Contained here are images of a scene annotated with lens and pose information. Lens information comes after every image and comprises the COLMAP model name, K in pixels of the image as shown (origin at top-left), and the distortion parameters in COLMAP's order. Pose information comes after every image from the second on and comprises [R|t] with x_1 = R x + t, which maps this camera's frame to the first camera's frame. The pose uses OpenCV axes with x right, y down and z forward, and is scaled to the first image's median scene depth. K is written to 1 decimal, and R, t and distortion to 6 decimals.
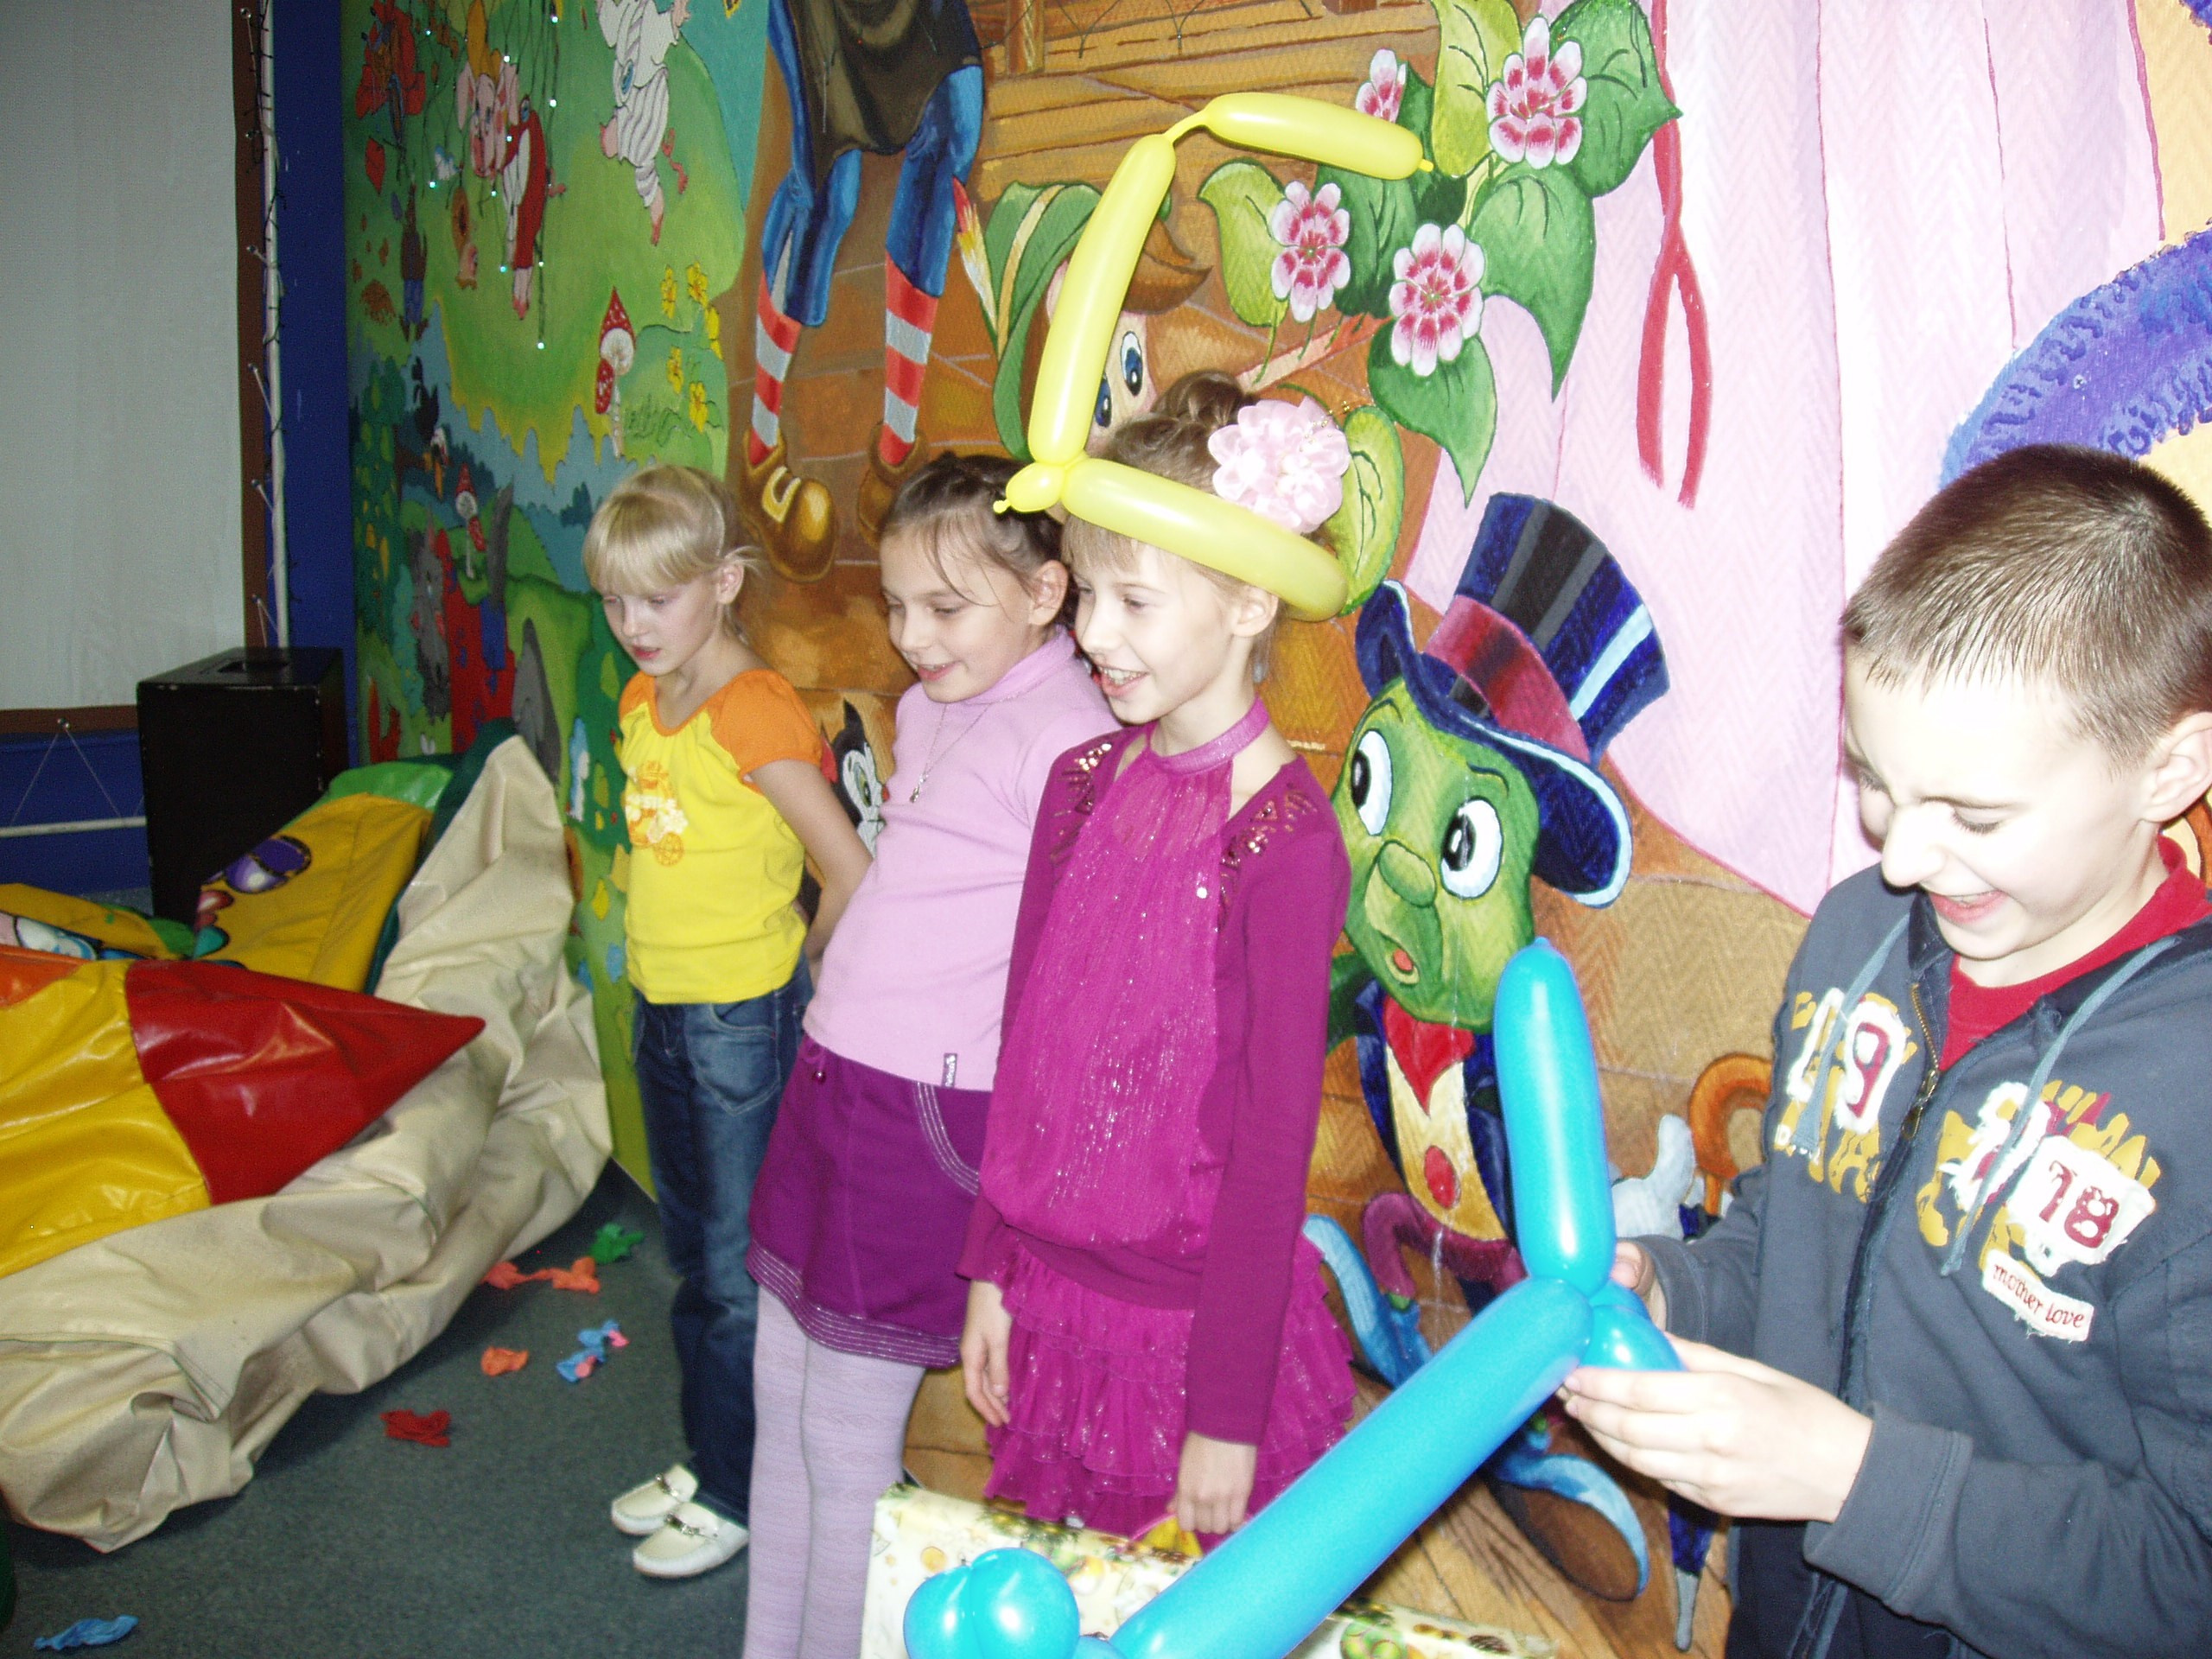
lens RADIAL K [[2454.5, 0, 1100.7], [0, 2454.5, 804.2], [0, 0, 1]] dist [-0.148190, 0.073100]
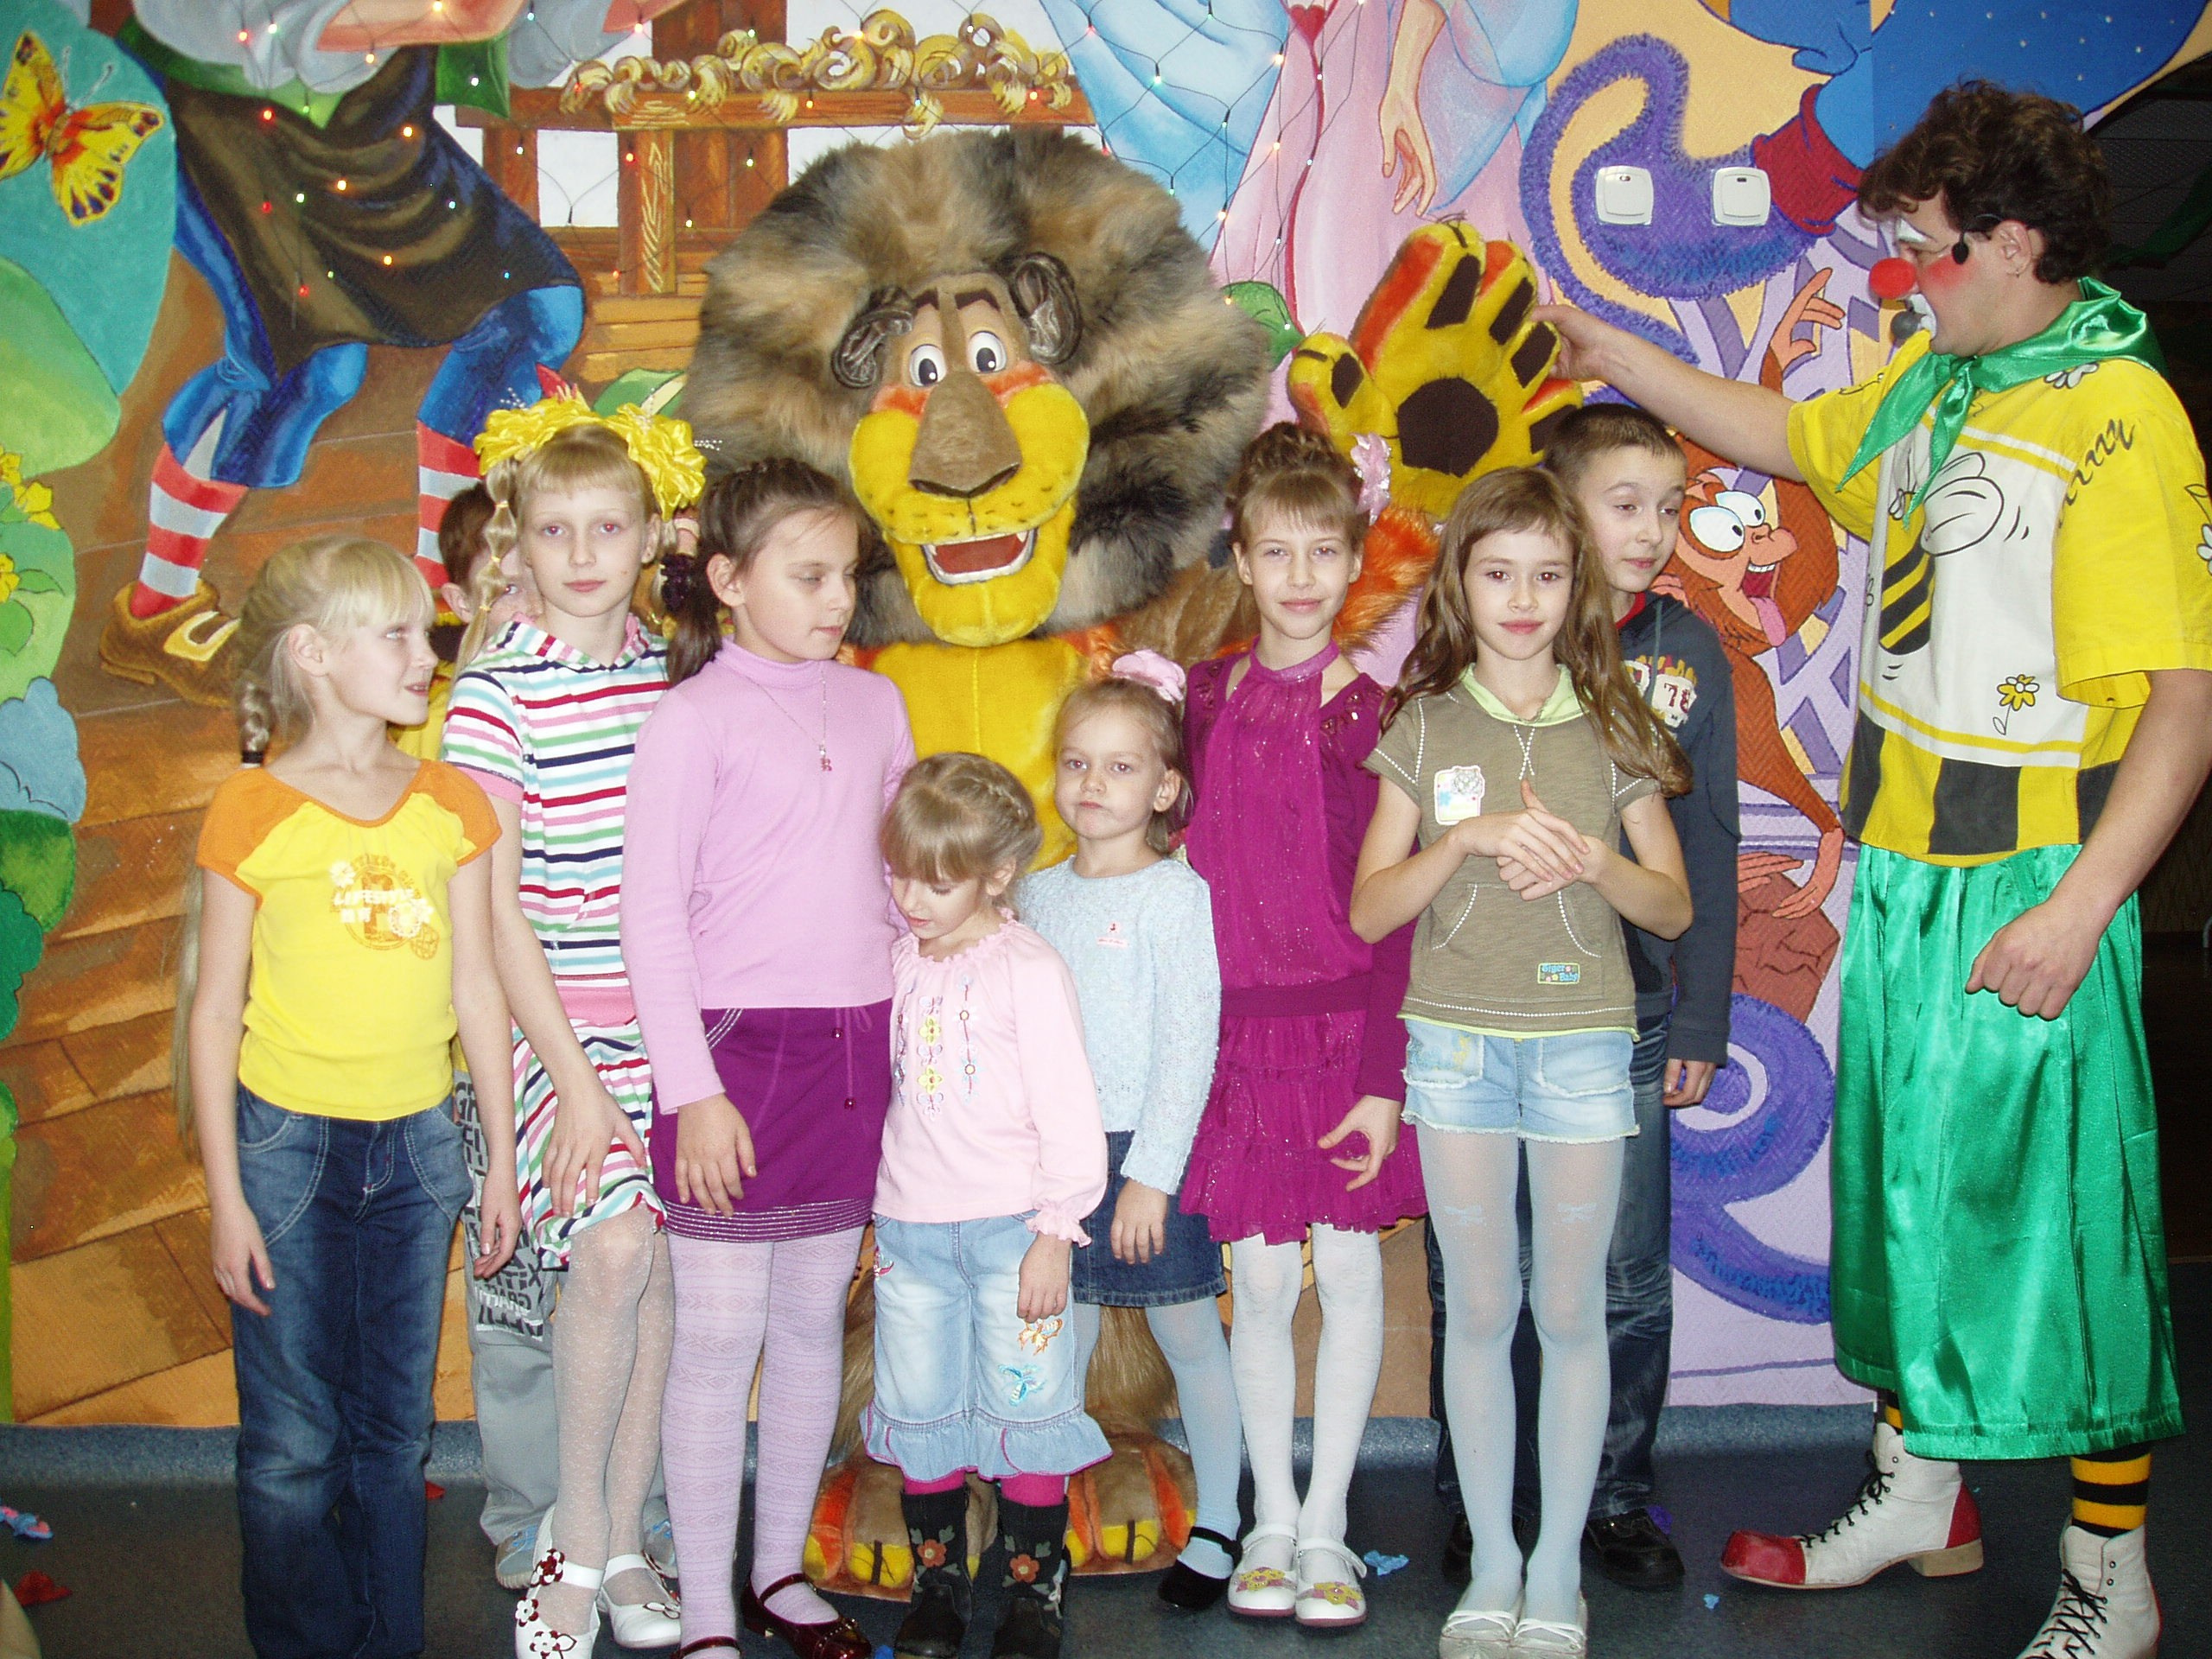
lens RADIAL K [[2454.5, 0, 1100.7], [0, 2454.5, 804.2], [0, 0, 1]] dist [-0.148190, 0.073100]
pose [[0.439419, -0.055884, 0.896542, -0.900305], [0.218562, 0.974721, -0.046366, 0.088160], [-0.871287, 0.216324, 0.440525, 0.142975]]
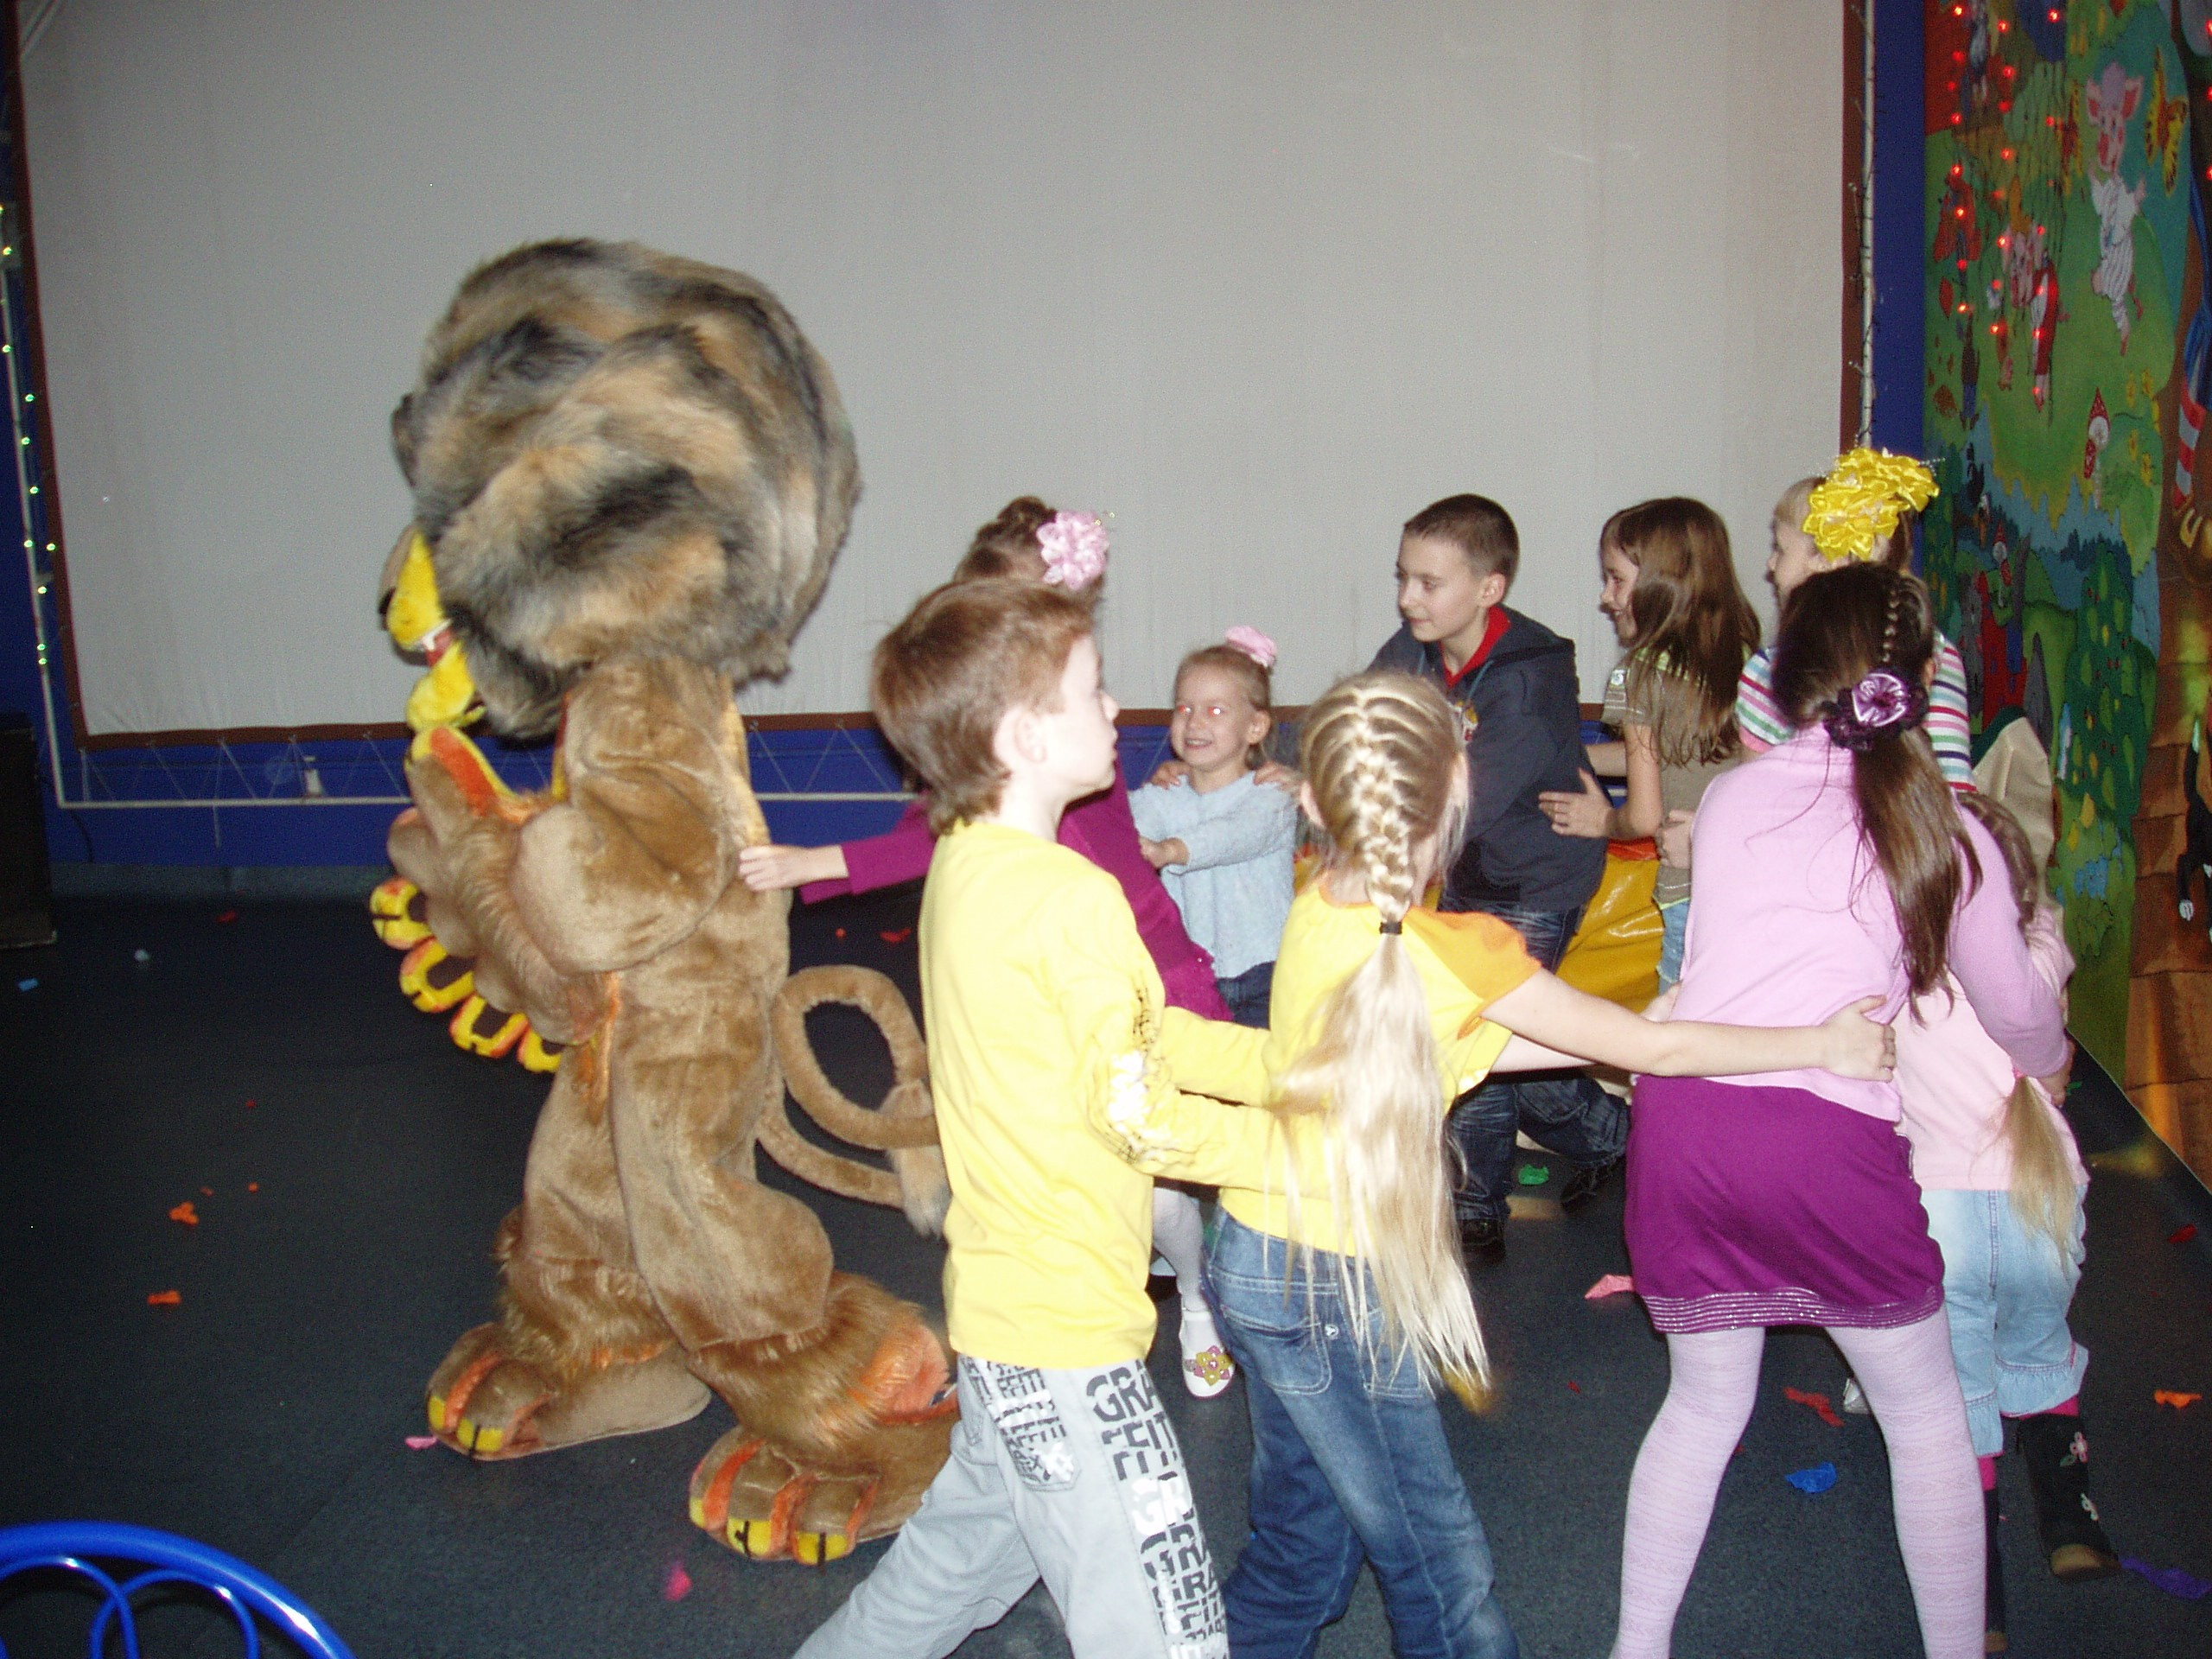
lens RADIAL K [[2454.5, 0, 1100.7], [0, 2454.5, 804.2], [0, 0, 1]] dist [-0.148190, 0.073100]
pose [[0.799313, 0.051097, -0.598738, 0.190753], [-0.076398, 0.996934, -0.016912, 0.101180], [0.596038, 0.059260, 0.800766, -0.463882]]
